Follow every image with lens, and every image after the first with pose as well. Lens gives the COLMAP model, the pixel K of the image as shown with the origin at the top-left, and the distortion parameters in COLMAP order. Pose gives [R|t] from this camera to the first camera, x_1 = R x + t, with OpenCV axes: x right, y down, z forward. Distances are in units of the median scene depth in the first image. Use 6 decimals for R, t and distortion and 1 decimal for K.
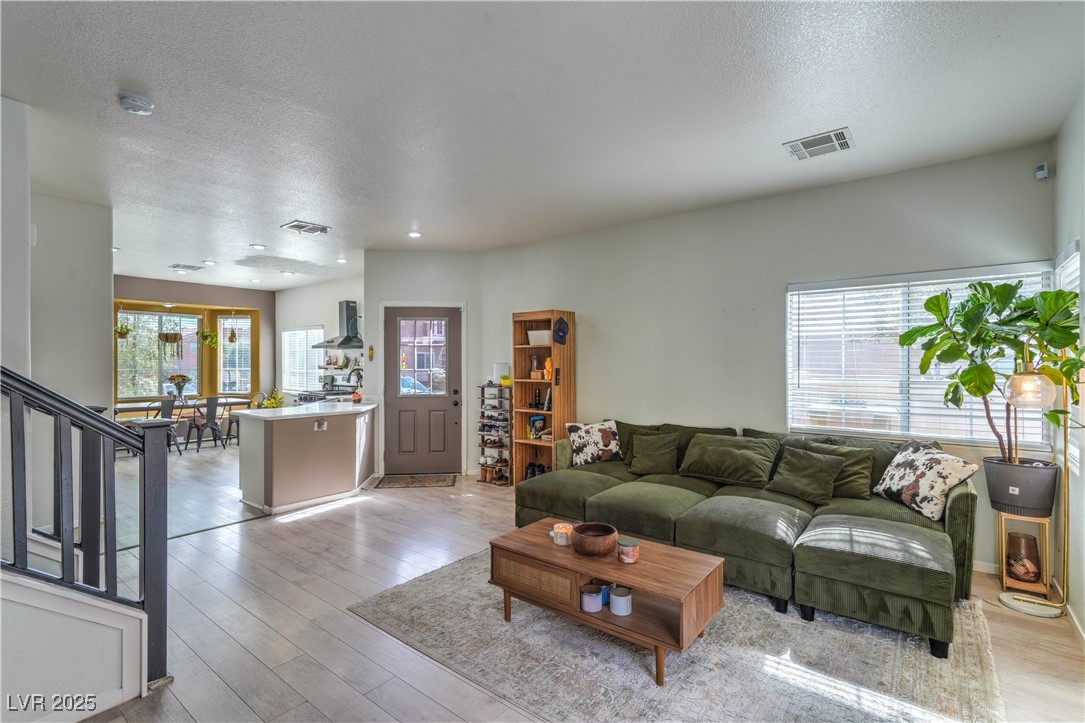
lens RADIAL K [[499.9, 0, 534.0], [0, 499.9, 365.3], [0, 0, 1]] dist [0.004376, 0.000379]
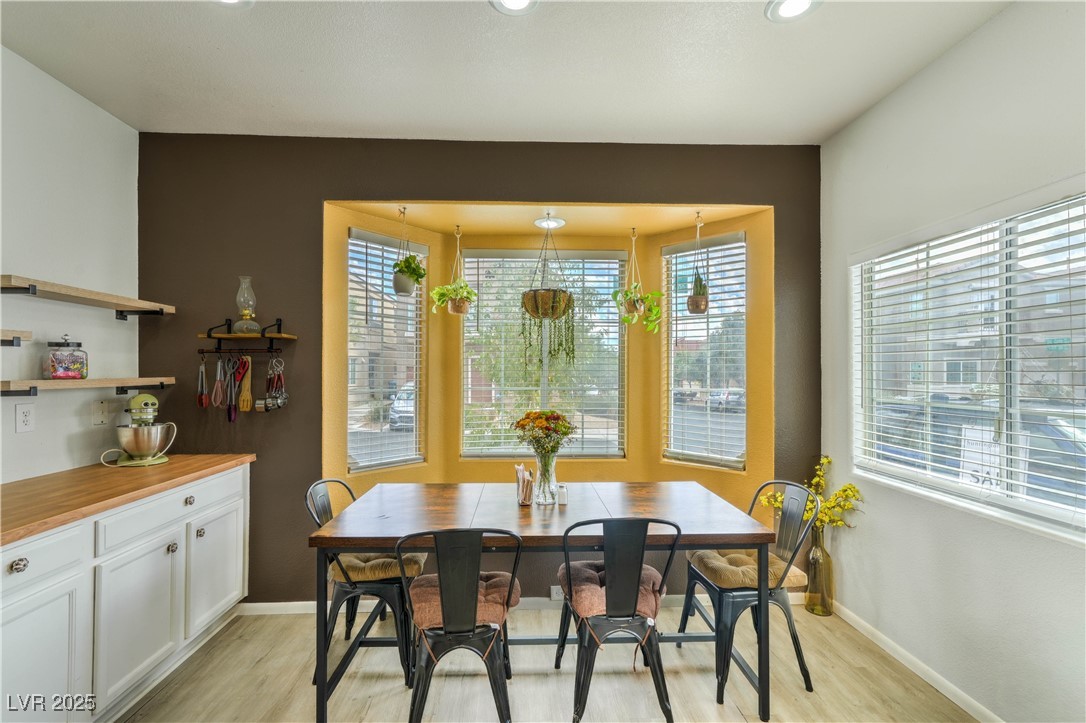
lens RADIAL K [[500.4, 0, 541.3], [0, 500.4, 364.6], [0, 0, 1]] dist [0.004376, 0.000379]
pose [[0.658647, -0.000356, -0.752452, -0.420327], [-0.014487, 0.999809, -0.013154, -0.005588], [0.752313, 0.019565, 0.658516, 0.702529]]
